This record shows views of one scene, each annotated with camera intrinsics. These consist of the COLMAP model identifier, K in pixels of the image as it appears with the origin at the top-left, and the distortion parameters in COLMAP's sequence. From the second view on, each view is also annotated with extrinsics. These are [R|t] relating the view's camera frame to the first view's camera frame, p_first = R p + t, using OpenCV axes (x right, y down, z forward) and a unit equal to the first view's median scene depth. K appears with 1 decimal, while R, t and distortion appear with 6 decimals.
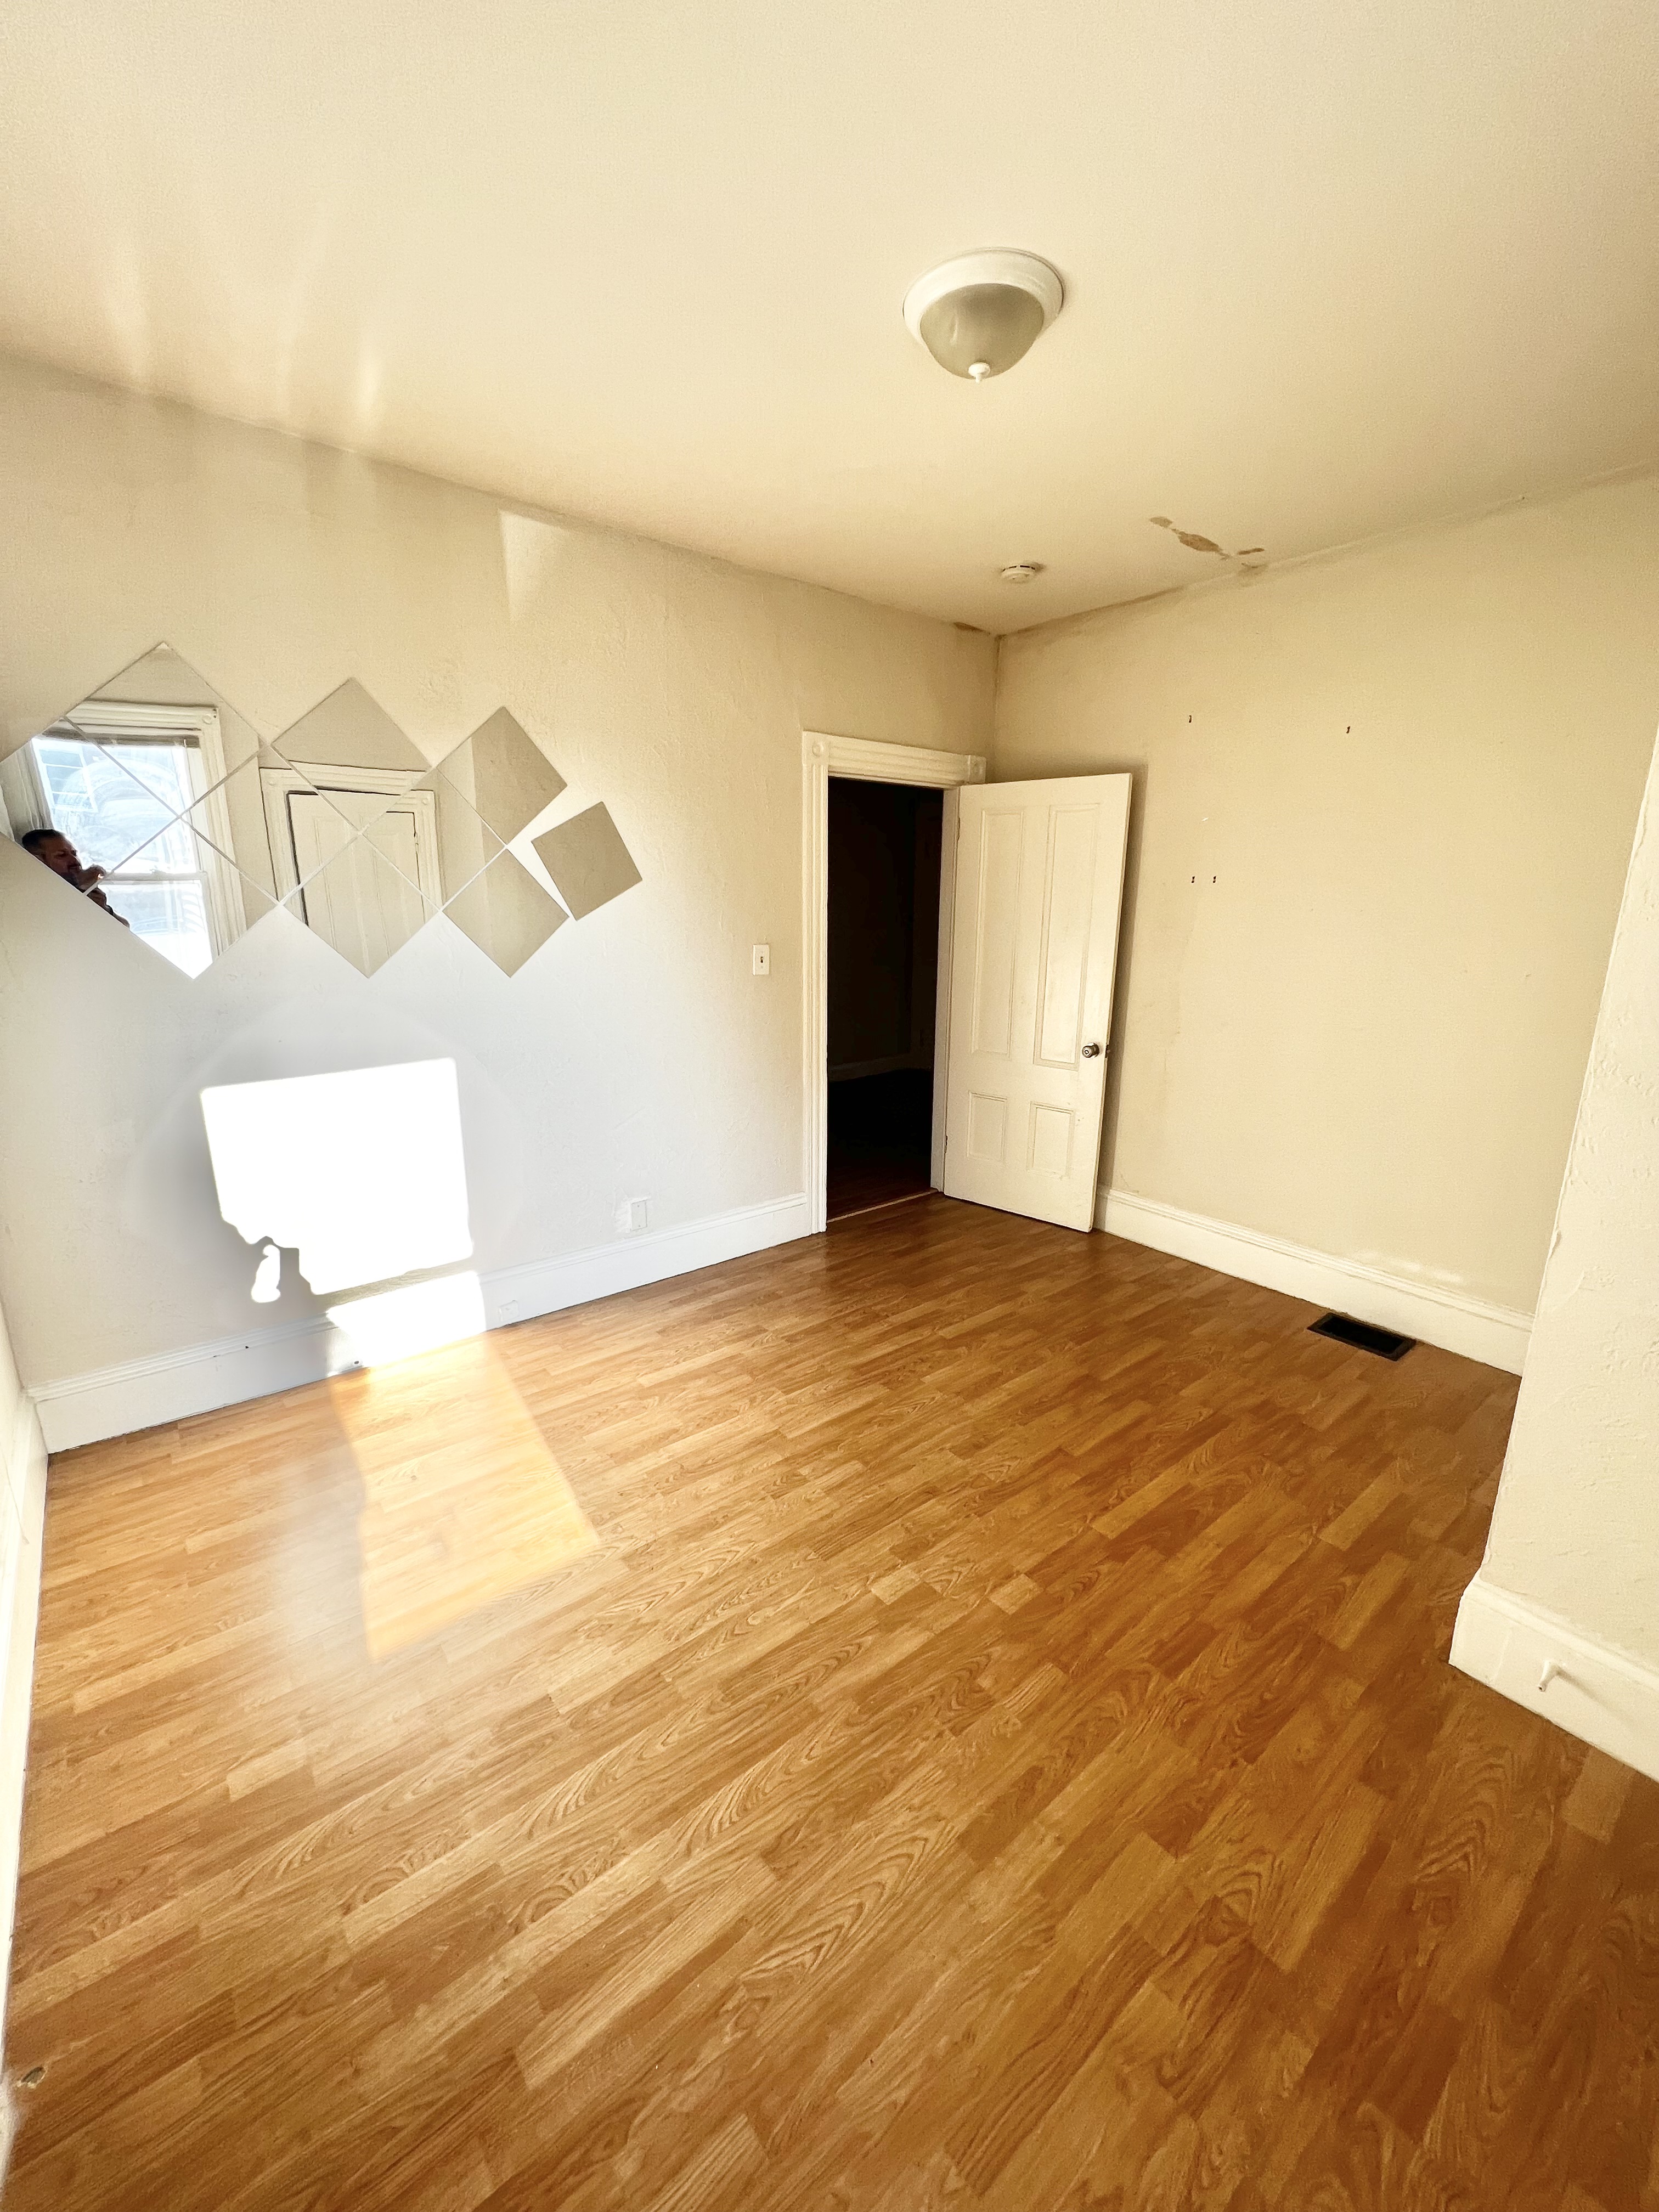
lens RADIAL K [[883.4, 0, 833.1], [0, 883.4, 1100.7], [0, 0, 1]] dist [-0.000661, 0.000008]
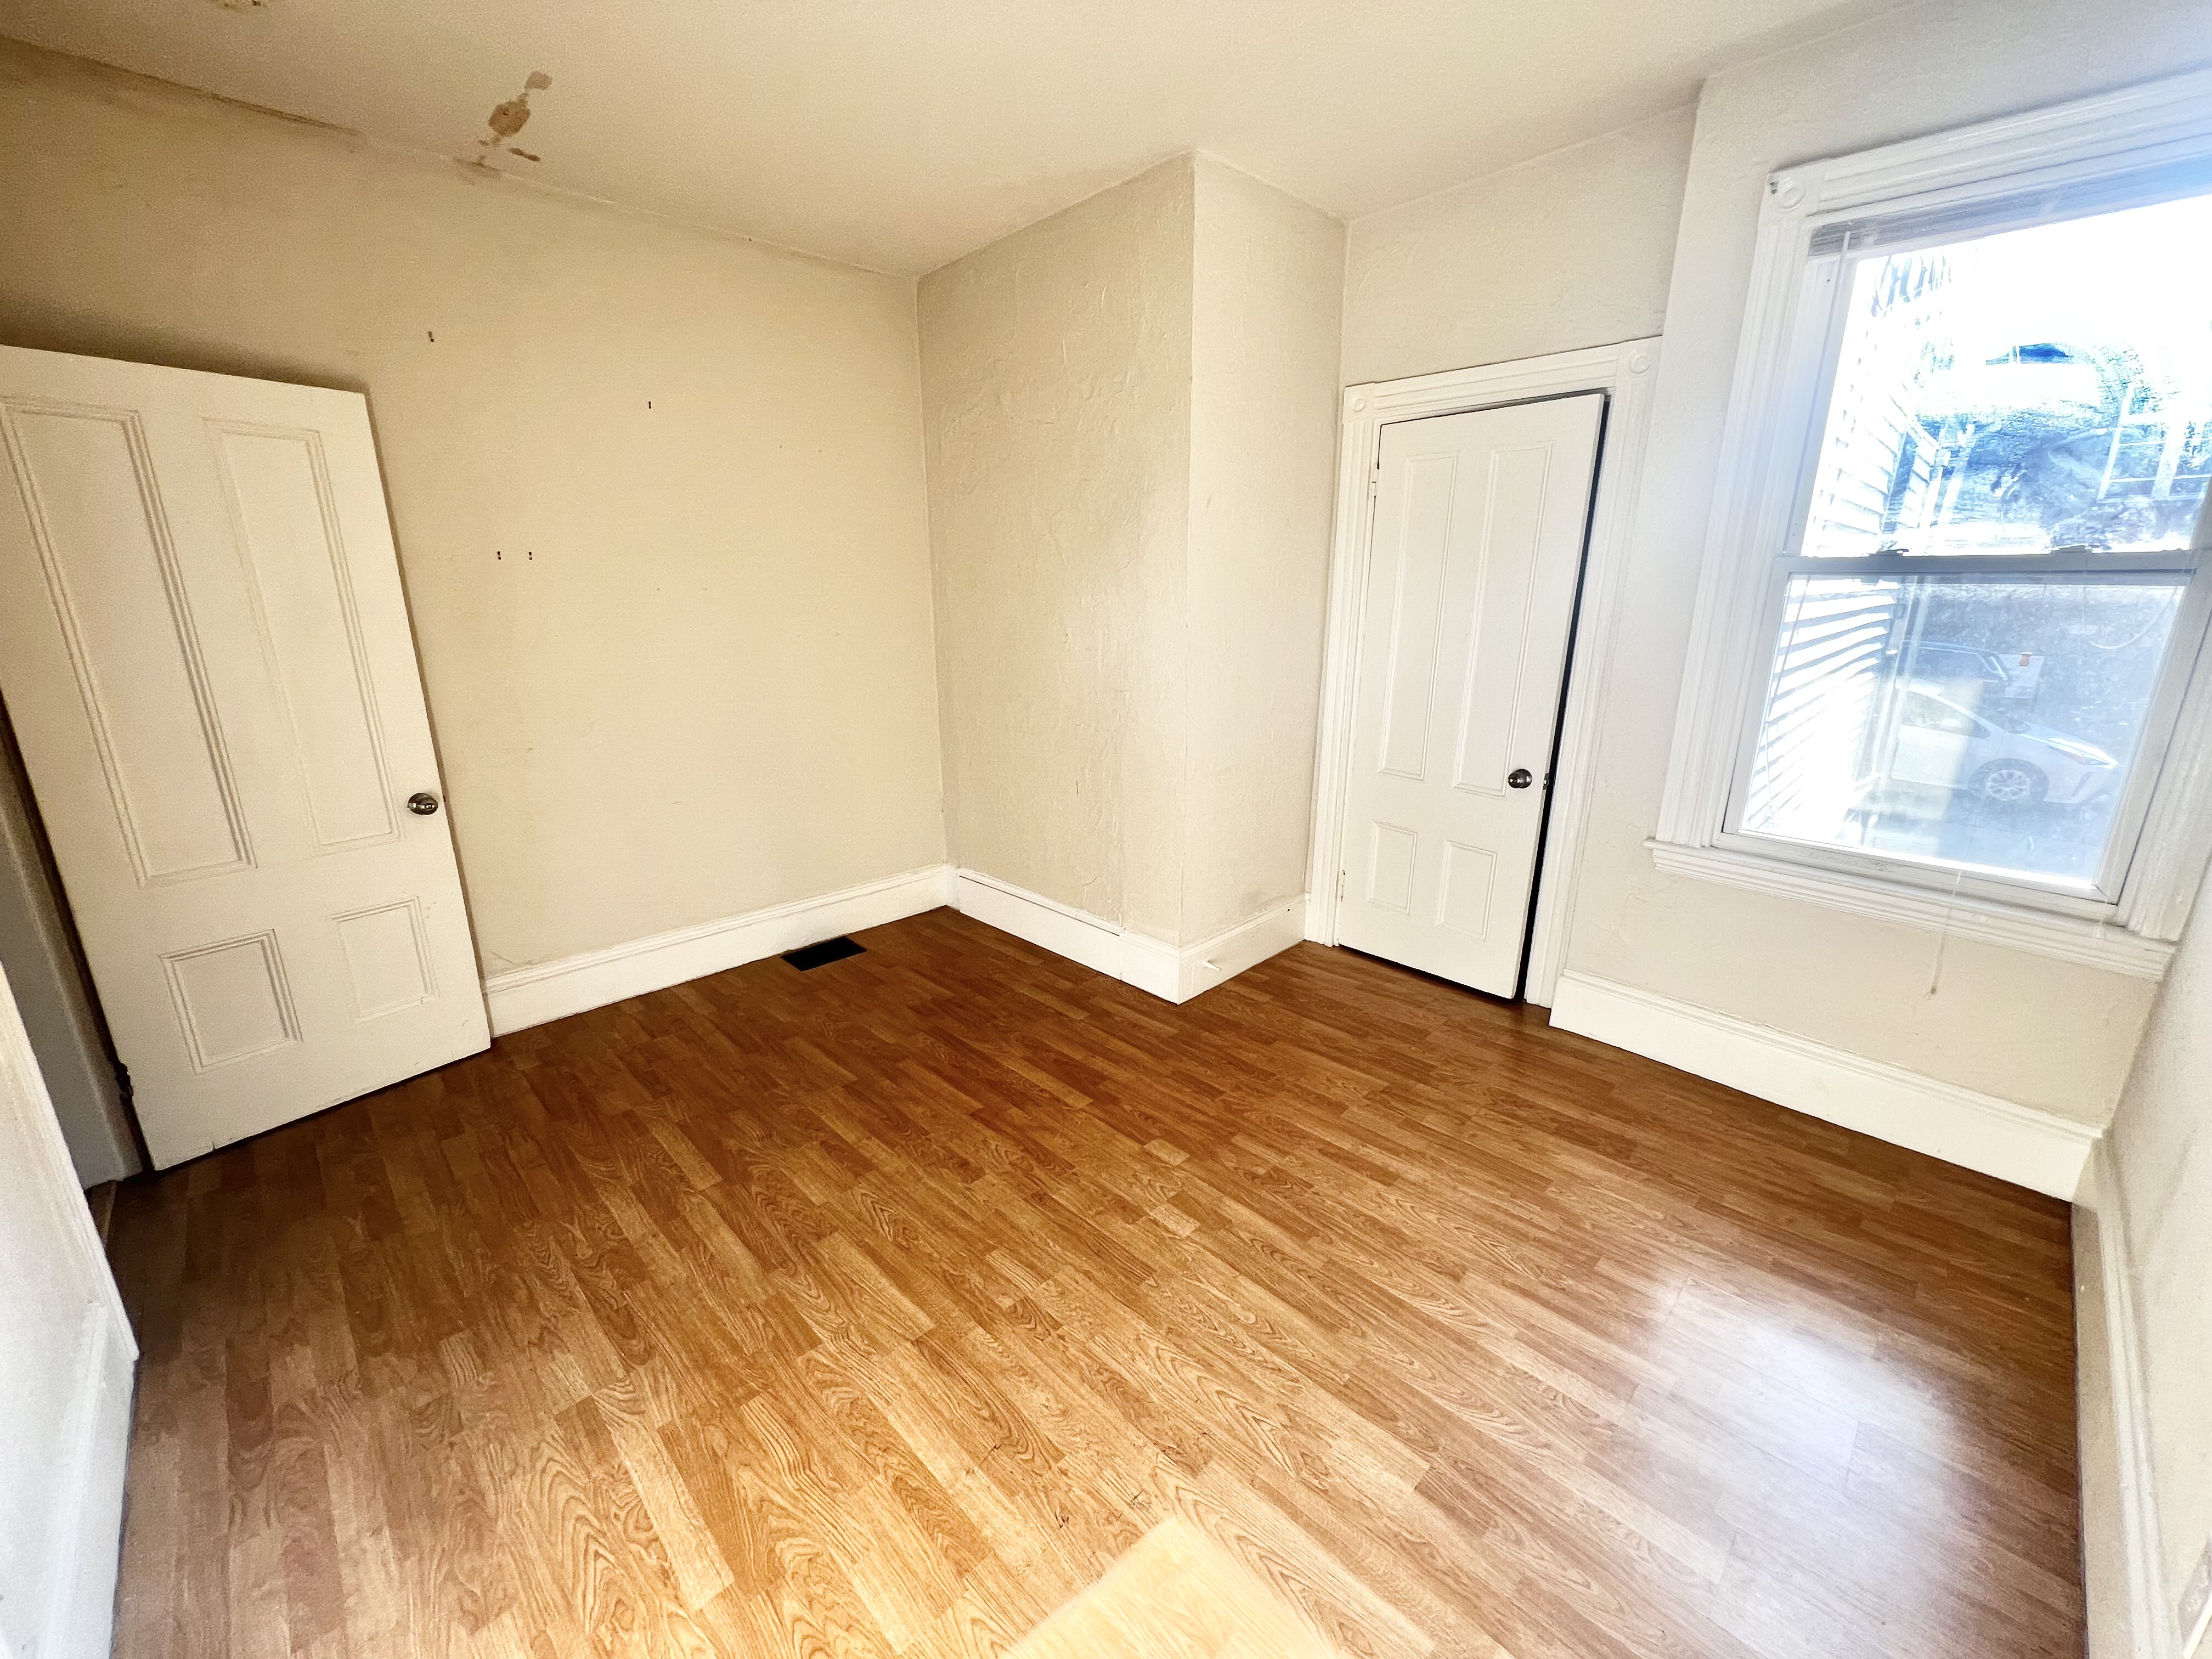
lens RADIAL K [[889.1, 0, 1097.6], [0, 889.1, 825.8], [0, 0, 1]] dist [-0.002945, 0.000054]
pose [[-0.084519, -0.267561, 0.959827, -0.767761], [0.237760, 0.930034, 0.280192, -0.200947], [-0.967640, 0.251890, -0.014991, 0.922520]]
